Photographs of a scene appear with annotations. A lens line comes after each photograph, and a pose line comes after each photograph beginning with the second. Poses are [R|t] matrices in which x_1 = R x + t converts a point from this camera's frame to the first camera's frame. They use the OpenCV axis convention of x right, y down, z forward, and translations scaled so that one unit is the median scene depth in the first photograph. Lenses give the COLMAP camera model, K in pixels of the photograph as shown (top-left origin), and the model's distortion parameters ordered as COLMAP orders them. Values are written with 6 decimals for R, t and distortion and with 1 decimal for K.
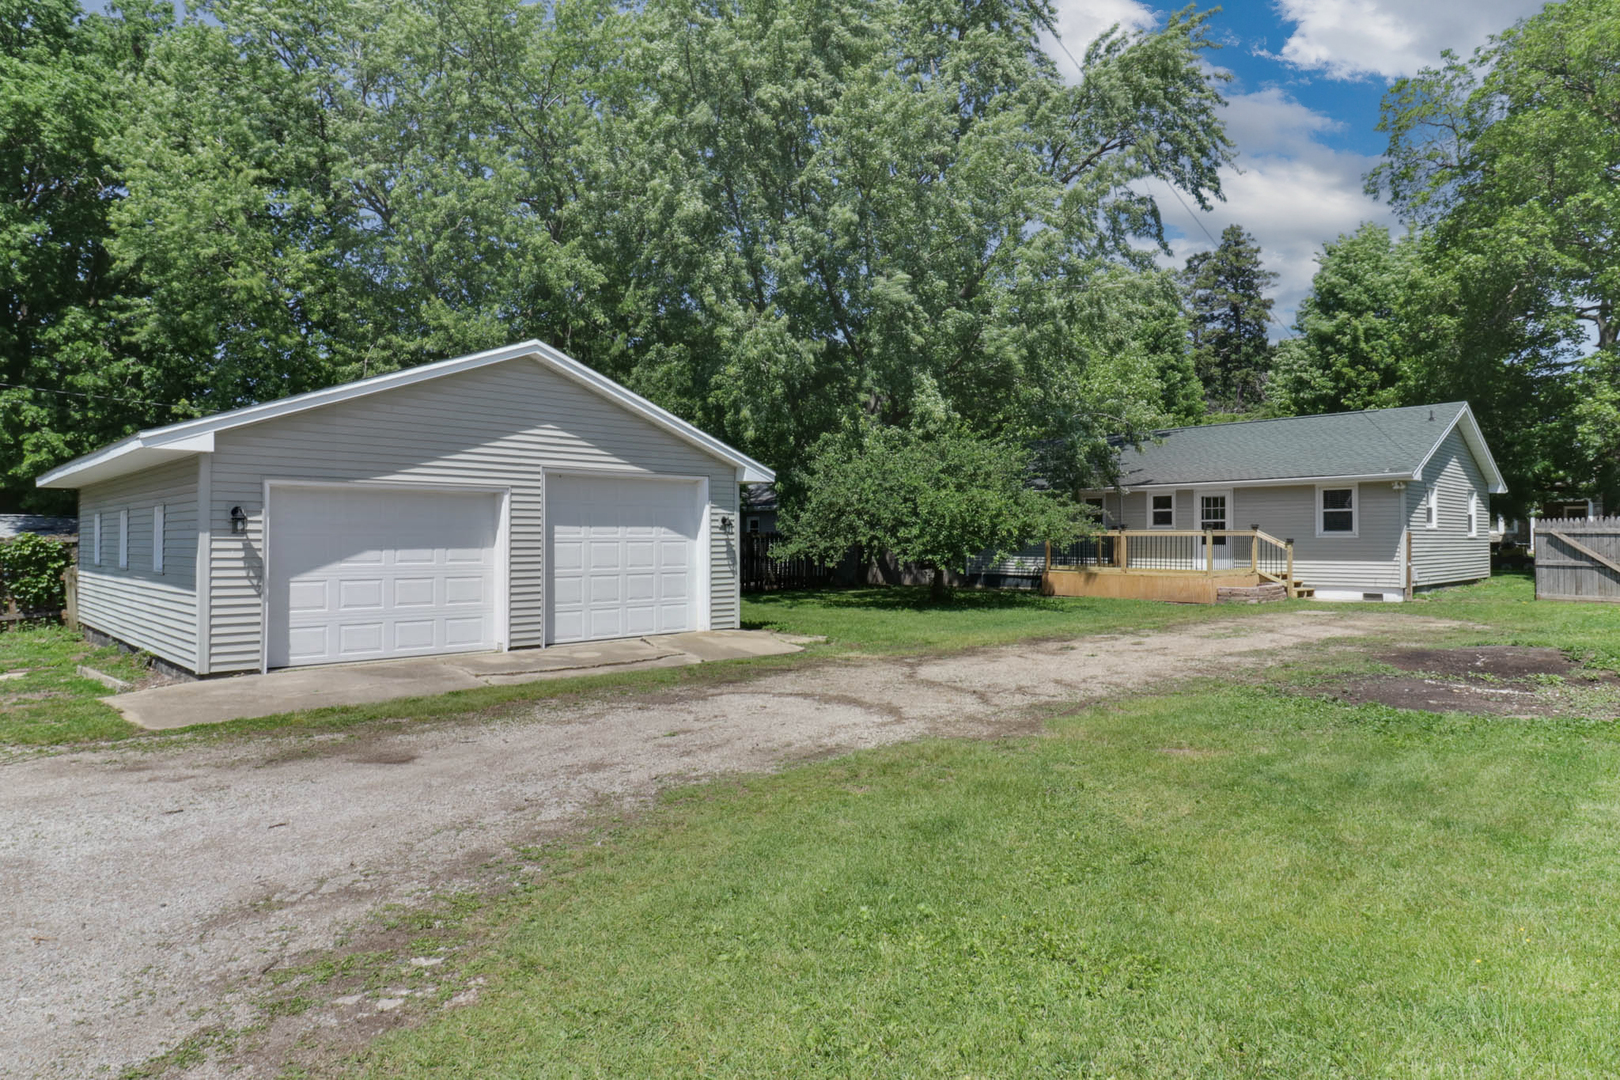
lens RADIAL K [[962.3, 0, 821.7], [0, 962.3, 531.6], [0, 0, 1]] dist [0.001957, -0.002502]
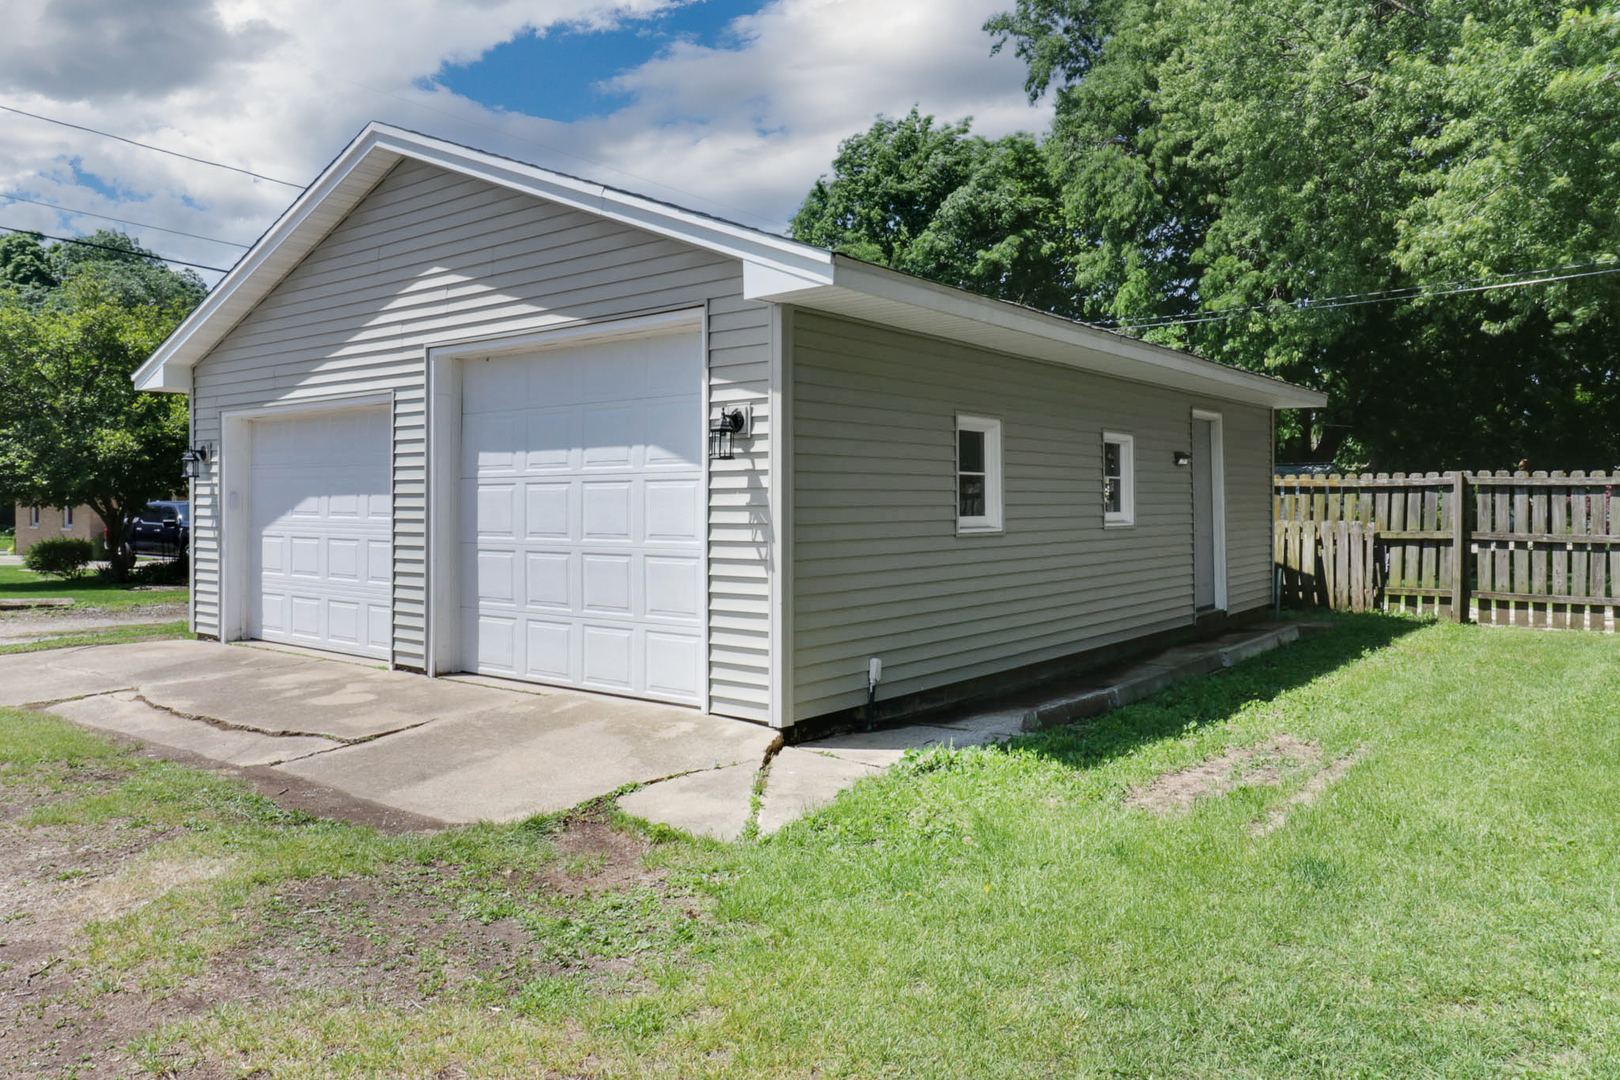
lens RADIAL K [[1131.9, 0, 812.3], [0, 1131.9, 500.0], [0, 0, 1]] dist [0.004996, 0.001849]
pose [[0.128261, 0.001068, -0.991740, 0.207194], [0.010314, 0.999944, 0.002410, 0.011466], [0.991687, -0.010538, 0.128243, 0.618279]]
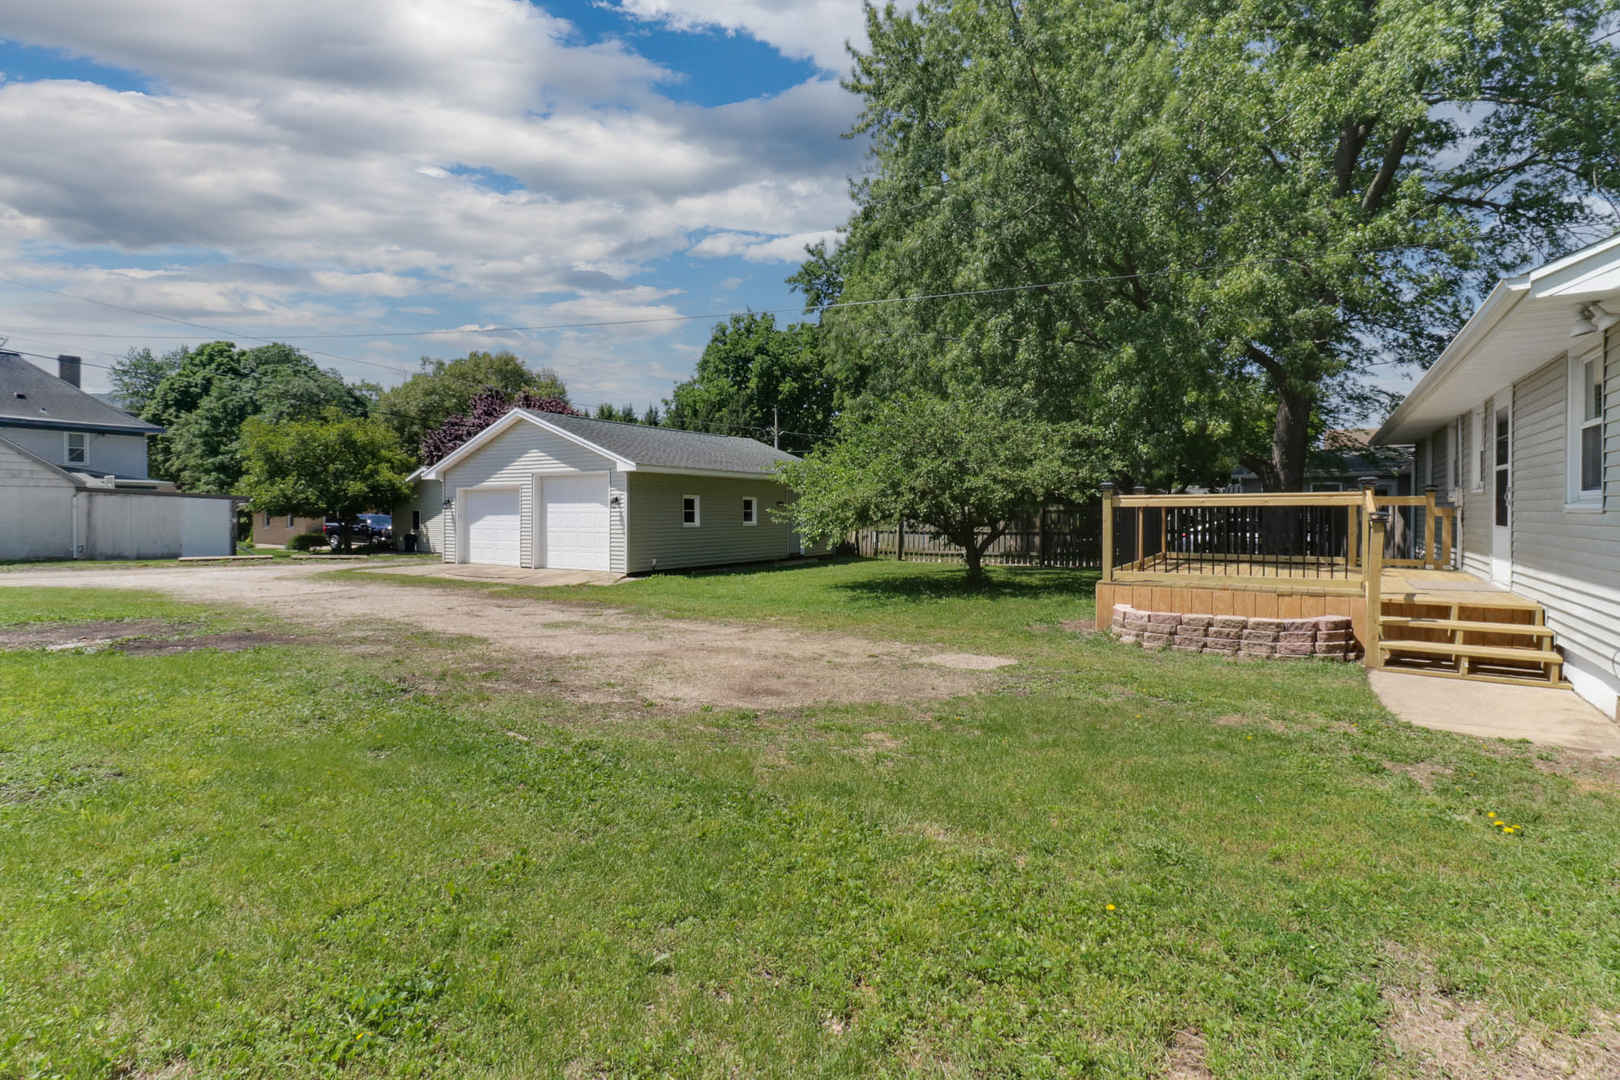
lens RADIAL K [[765.0, 0, 819.2], [0, 765.0, 518.4], [0, 0, 1]] dist [0.017853, -0.014346]
pose [[0.224040, 0.010202, -0.974527, 0.715512], [0.007307, 0.999900, 0.012148, 0.004219], [0.974553, -0.009842, 0.223943, 0.660525]]
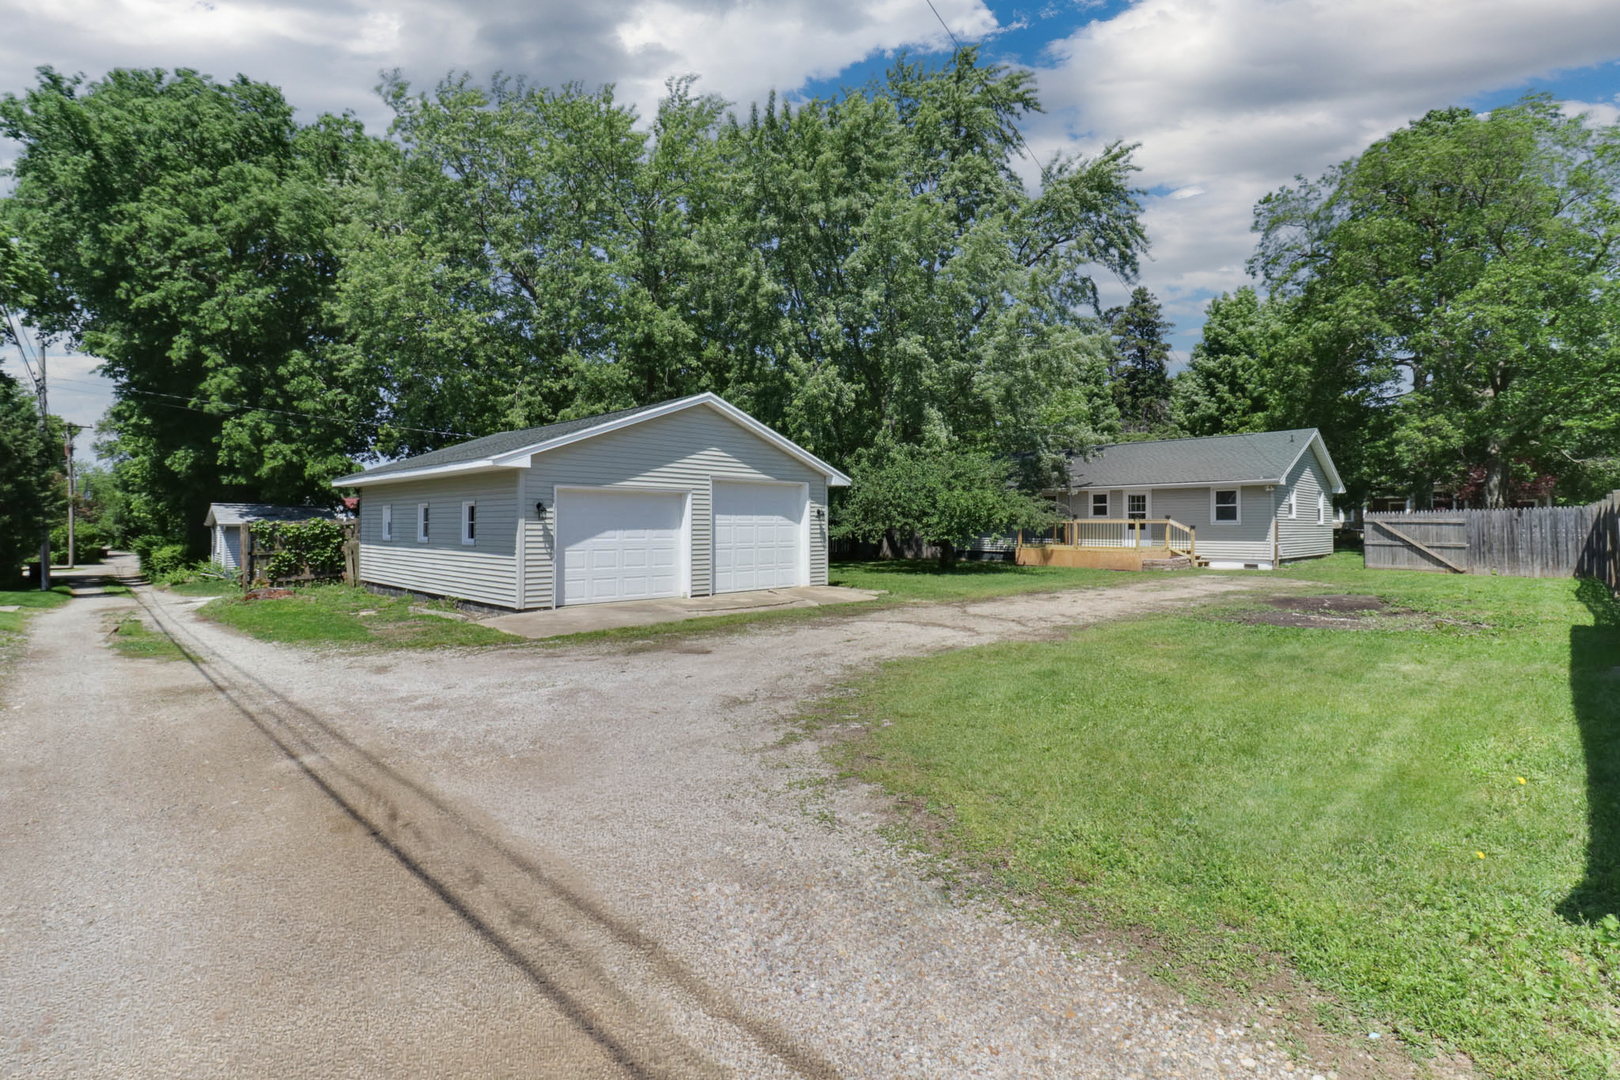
lens RADIAL K [[765.0, 0, 819.2], [0, 765.0, 518.4], [0, 0, 1]] dist [0.017853, -0.014346]
pose [[0.999838, 0.003477, 0.017634, -0.076865], [-0.003472, 0.999994, -0.000309, -0.000490], [-0.017635, 0.000247, 0.999844, -0.110663]]
